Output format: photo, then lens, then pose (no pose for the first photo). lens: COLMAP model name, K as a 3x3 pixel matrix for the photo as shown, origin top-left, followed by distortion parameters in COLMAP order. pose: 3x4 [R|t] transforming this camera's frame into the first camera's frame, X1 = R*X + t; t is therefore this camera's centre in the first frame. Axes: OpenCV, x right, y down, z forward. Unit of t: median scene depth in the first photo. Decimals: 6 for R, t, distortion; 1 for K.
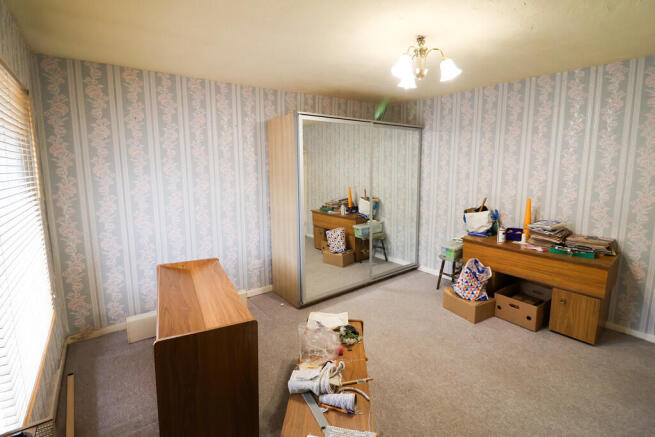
lens RADIAL K [[320.6, 0, 326.0], [0, 320.6, 205.2], [0, 0, 1]] dist [-0.001027, -0.000629]
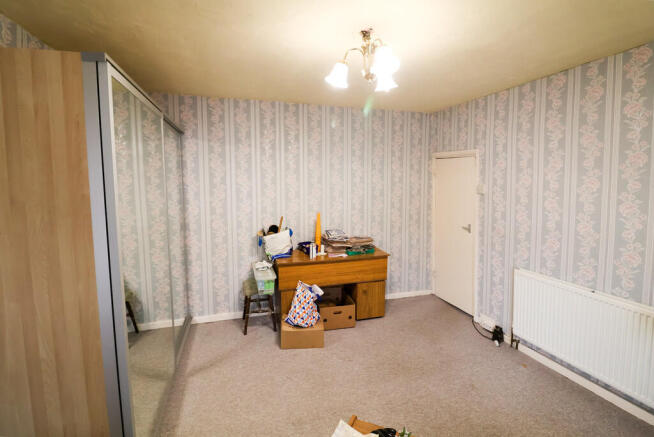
lens RADIAL K [[320.1, 0, 325.6], [0, 320.1, 205.2], [0, 0, 1]] dist [-0.001027, -0.000629]
pose [[0.336346, -0.064730, 0.939511, -0.374496], [0.118437, 0.992621, 0.025989, -0.069435], [-0.934261, 0.102531, 0.341530, 0.569527]]
